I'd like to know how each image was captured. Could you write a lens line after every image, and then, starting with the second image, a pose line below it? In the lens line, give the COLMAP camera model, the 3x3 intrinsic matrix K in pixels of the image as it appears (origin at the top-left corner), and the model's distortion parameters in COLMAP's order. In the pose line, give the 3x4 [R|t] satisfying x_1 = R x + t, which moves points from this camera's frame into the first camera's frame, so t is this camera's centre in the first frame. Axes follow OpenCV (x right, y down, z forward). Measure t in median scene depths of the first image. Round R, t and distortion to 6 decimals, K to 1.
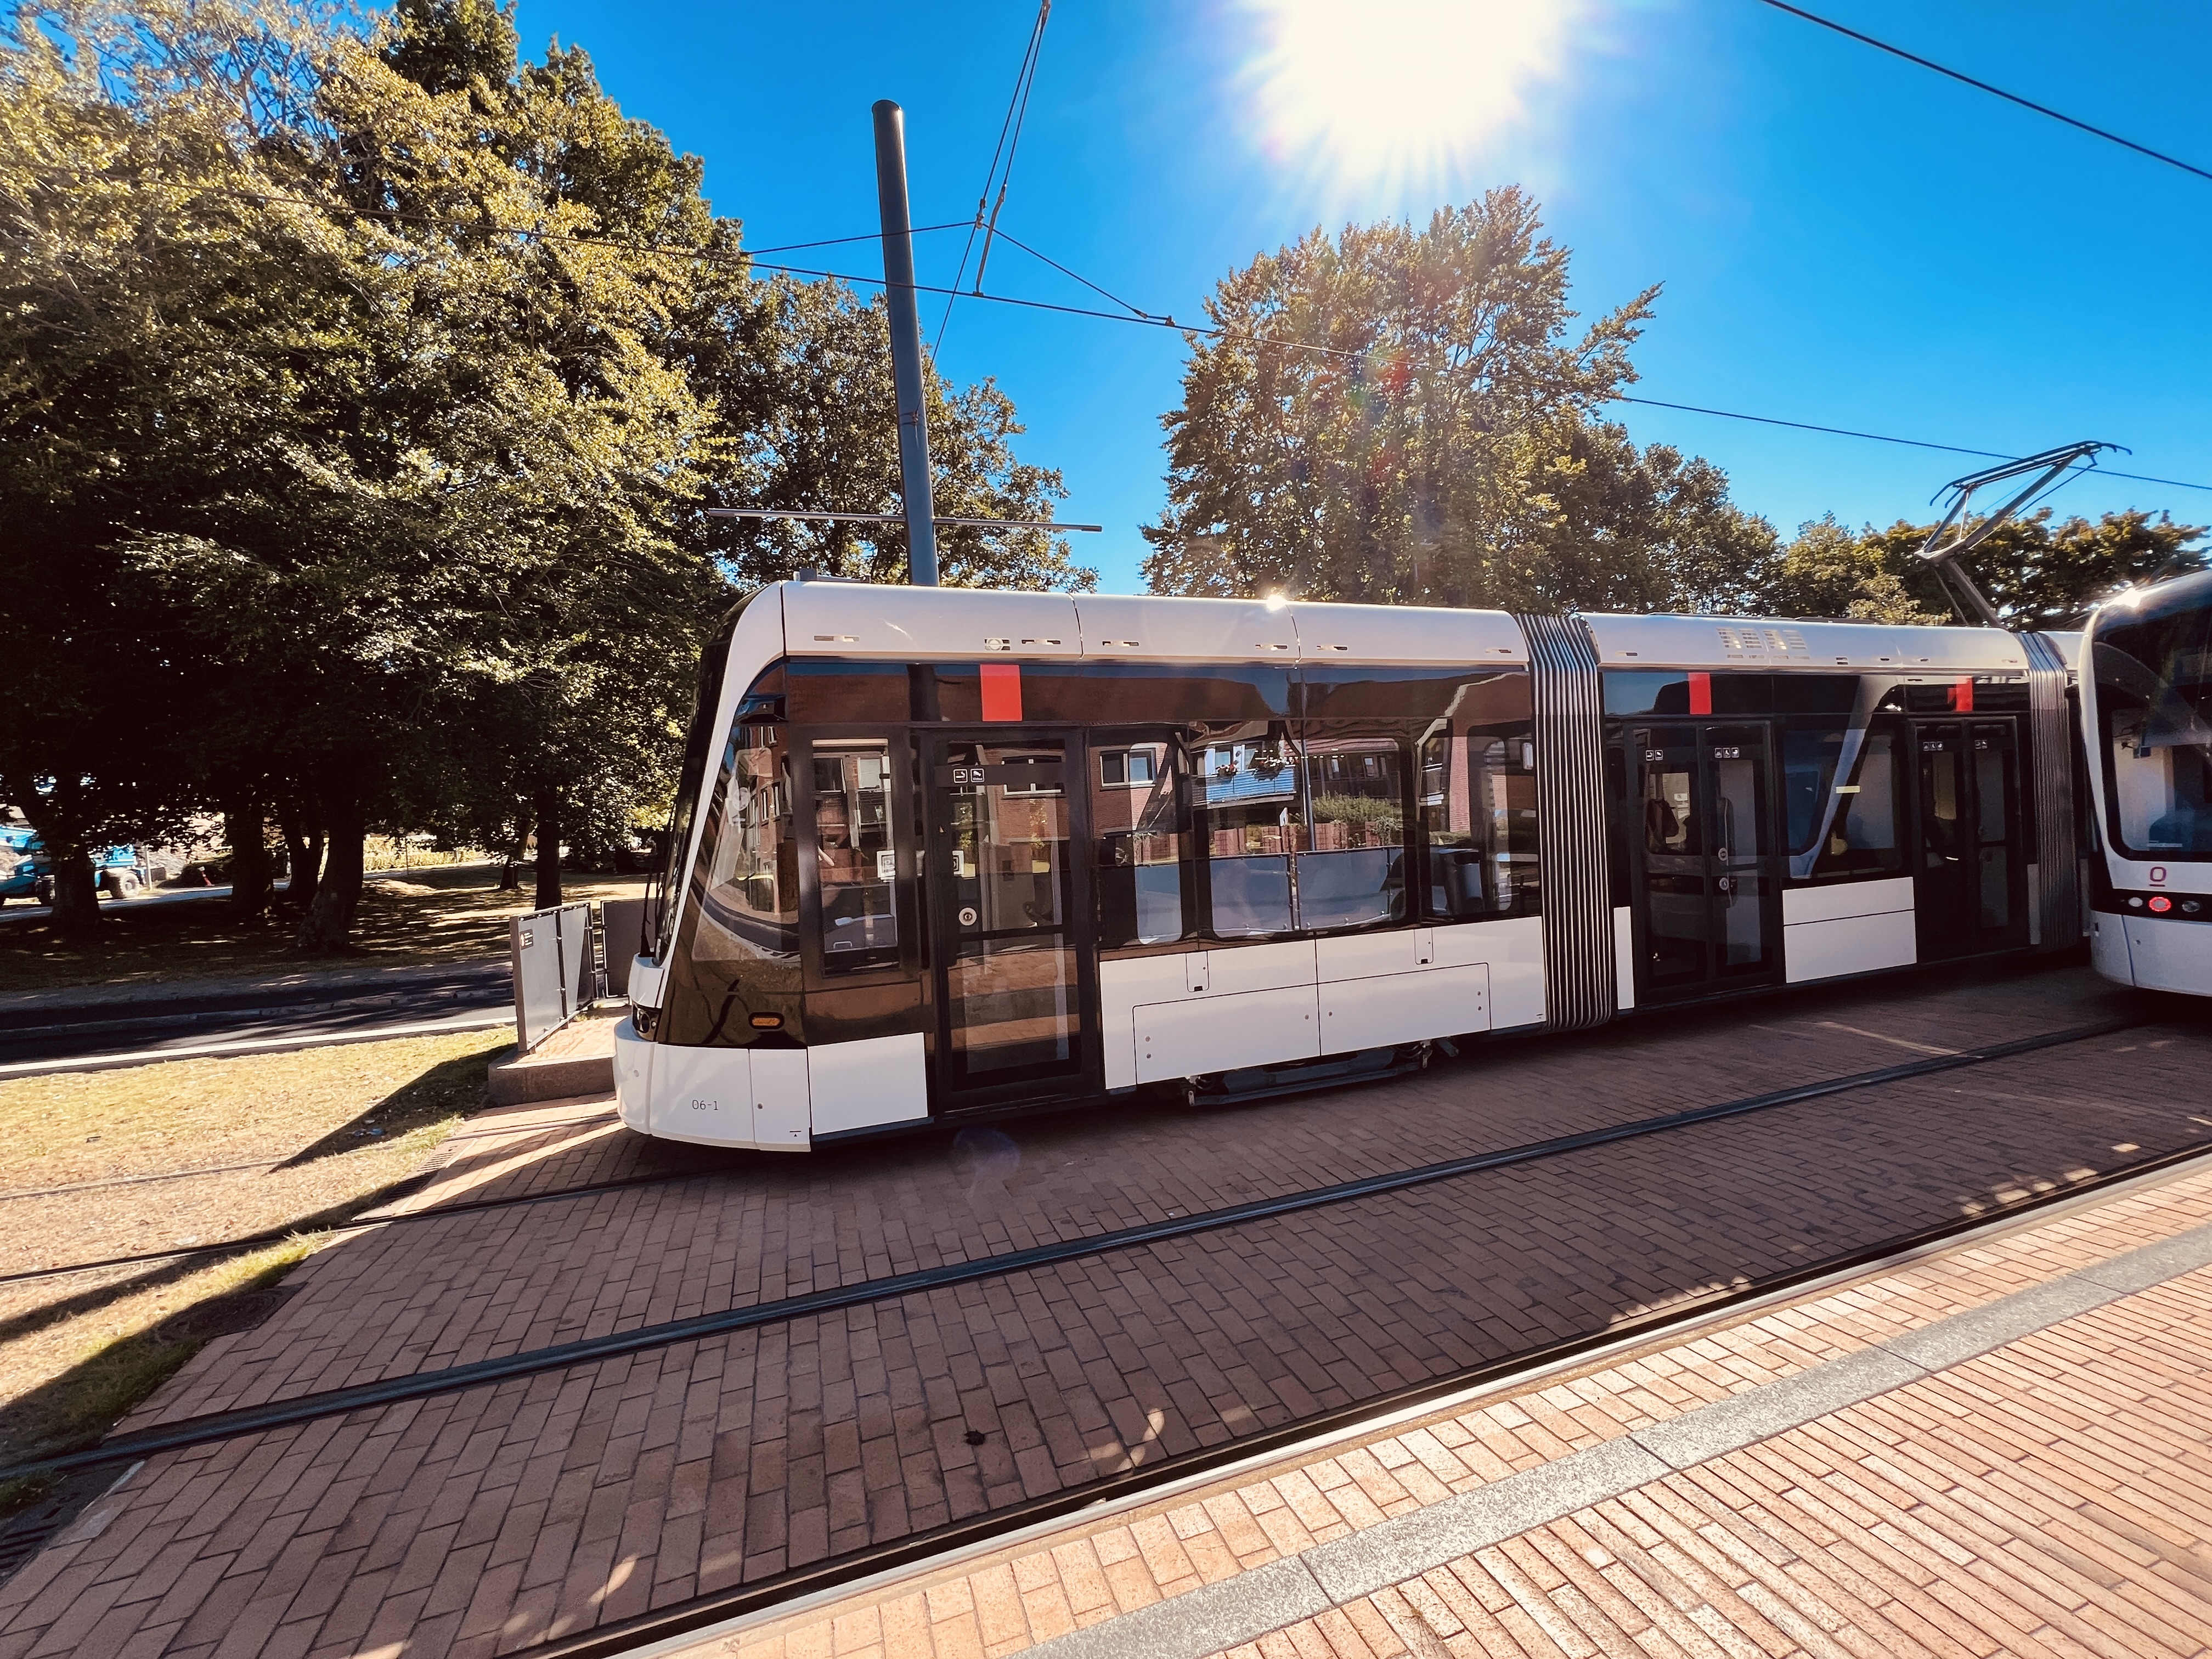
lens RADIAL K [[889.7, 0, 1106.6], [0, 889.7, 831.1], [0, 0, 1]] dist [-0.003043, 0.001150]
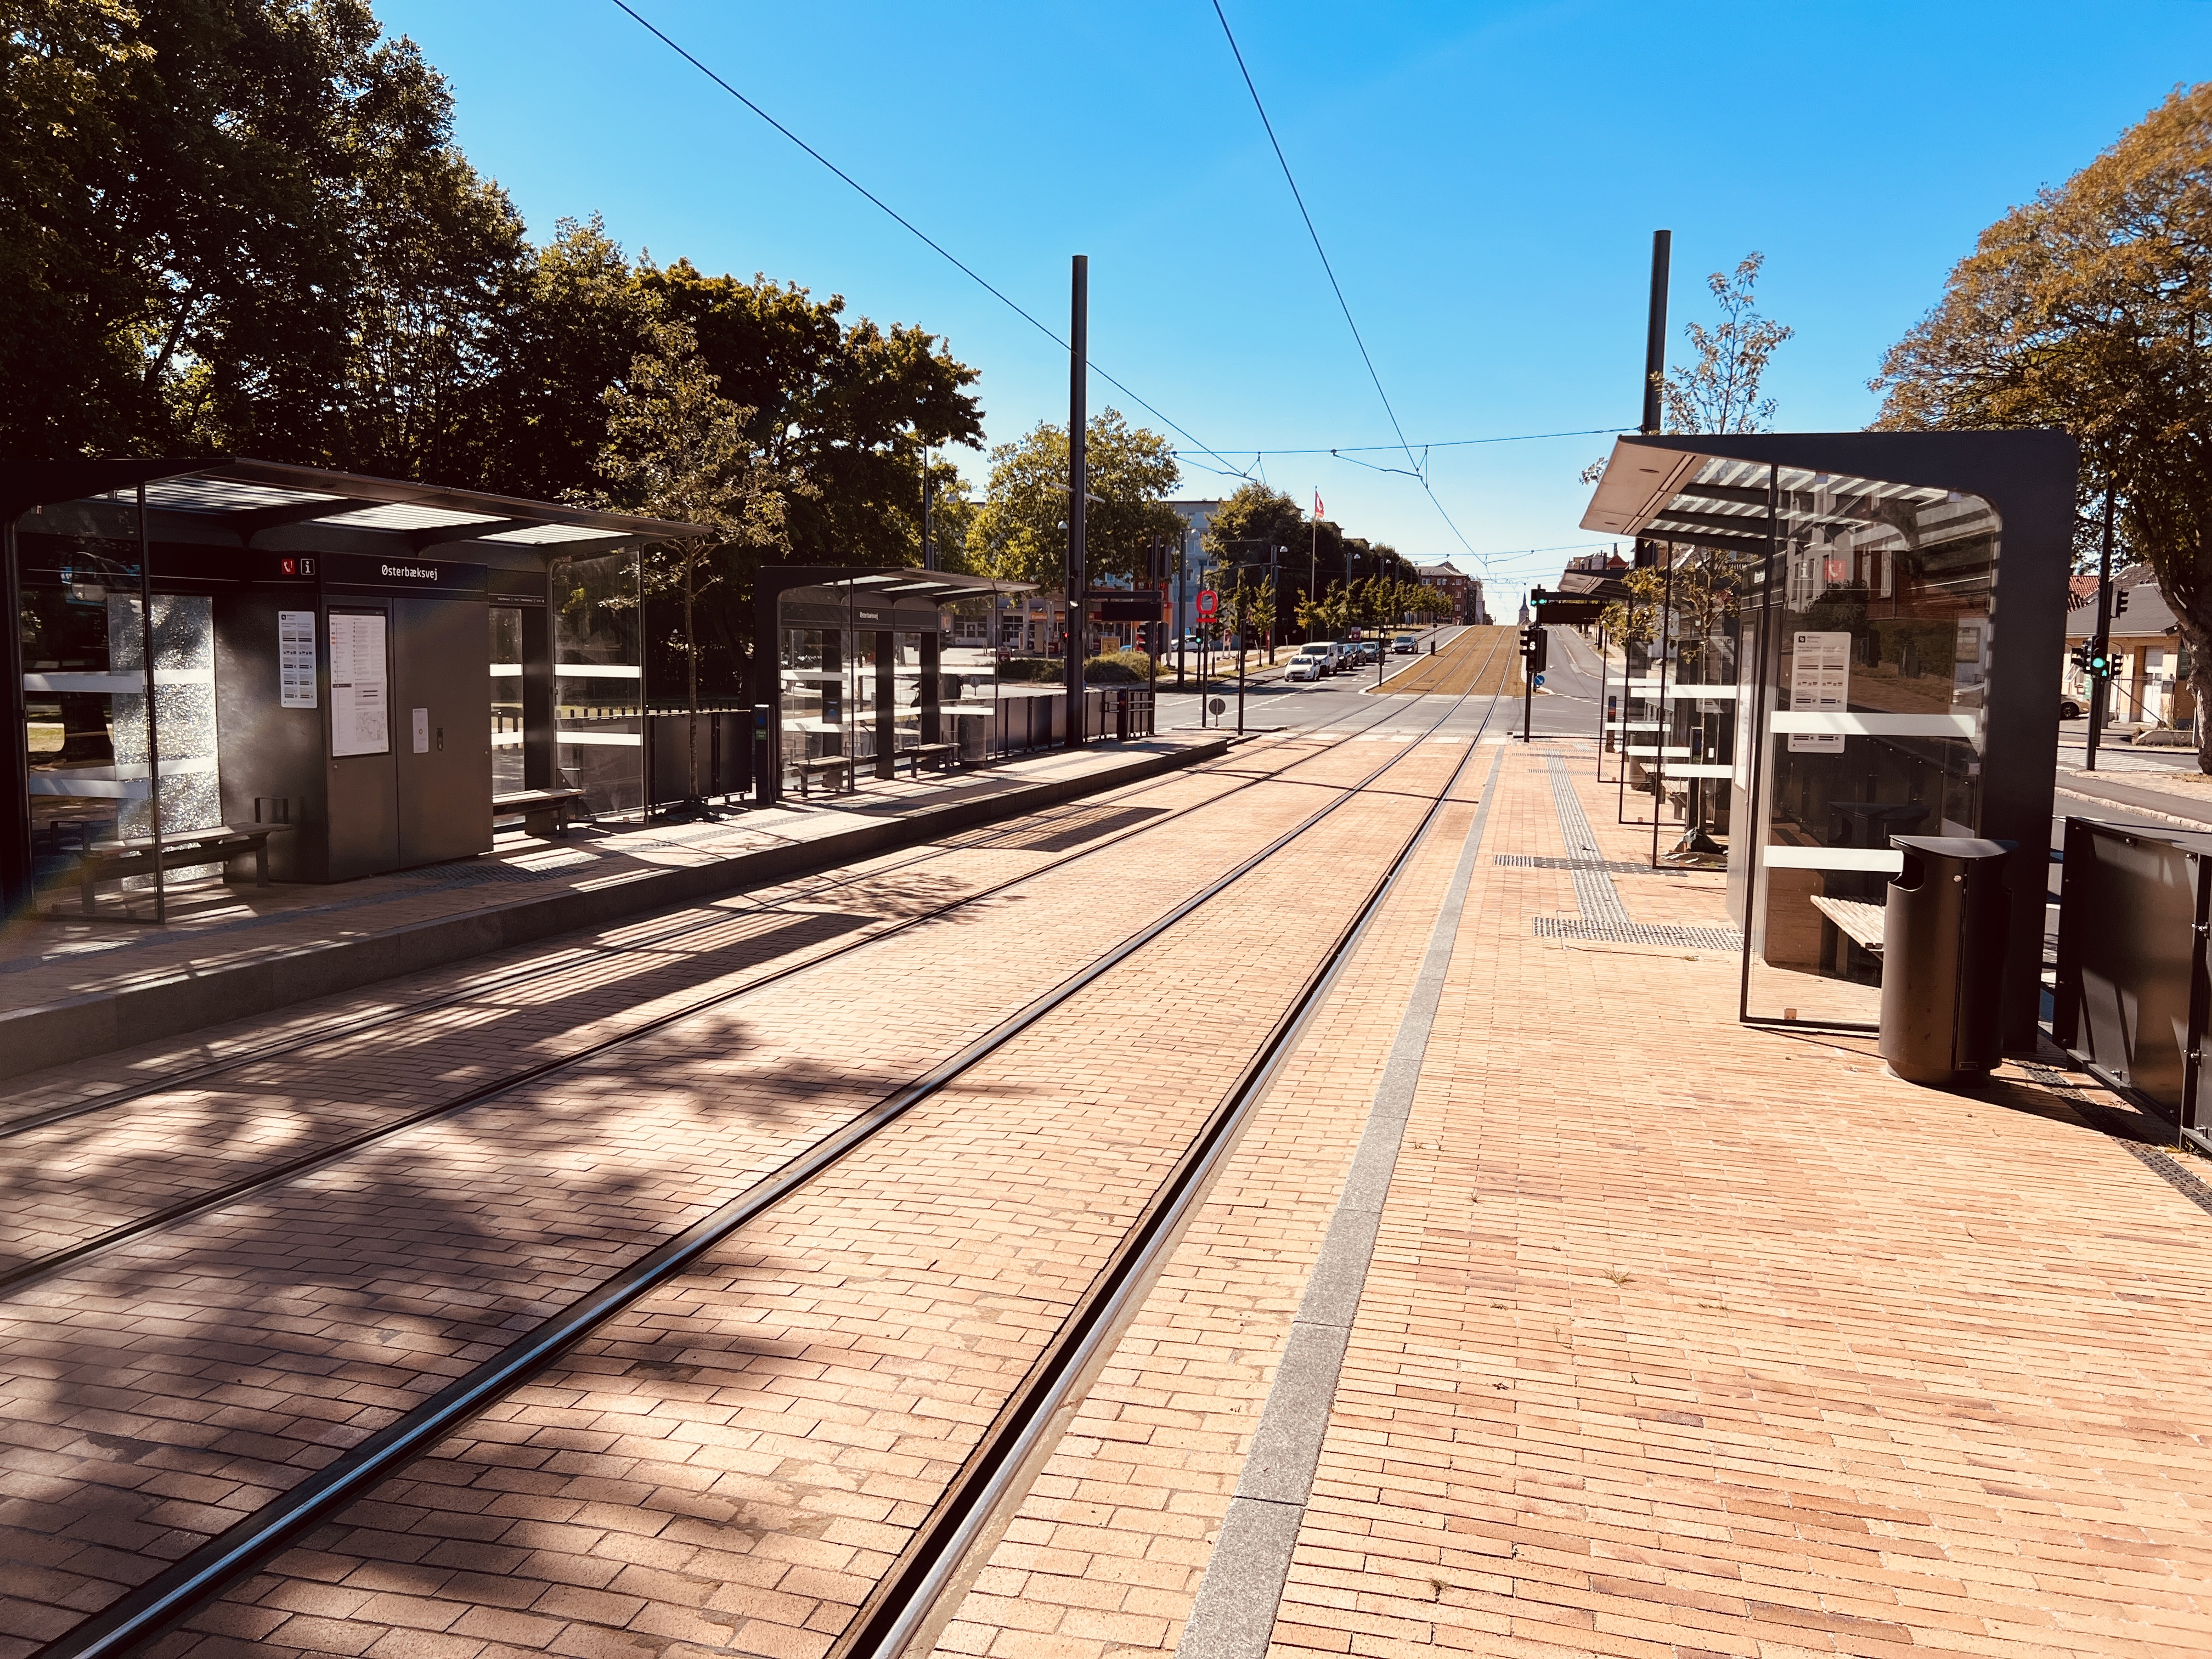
lens RADIAL K [[1665.8, 0, 1096.1], [0, 1665.8, 824.0], [0, 0, 1]] dist [0.058263, -0.066649]
pose [[0.552256, -0.011022, 0.833602, 0.072884], [-0.044599, 0.998090, 0.042743, -0.006296], [-0.832481, -0.060783, 0.550709, 0.112478]]
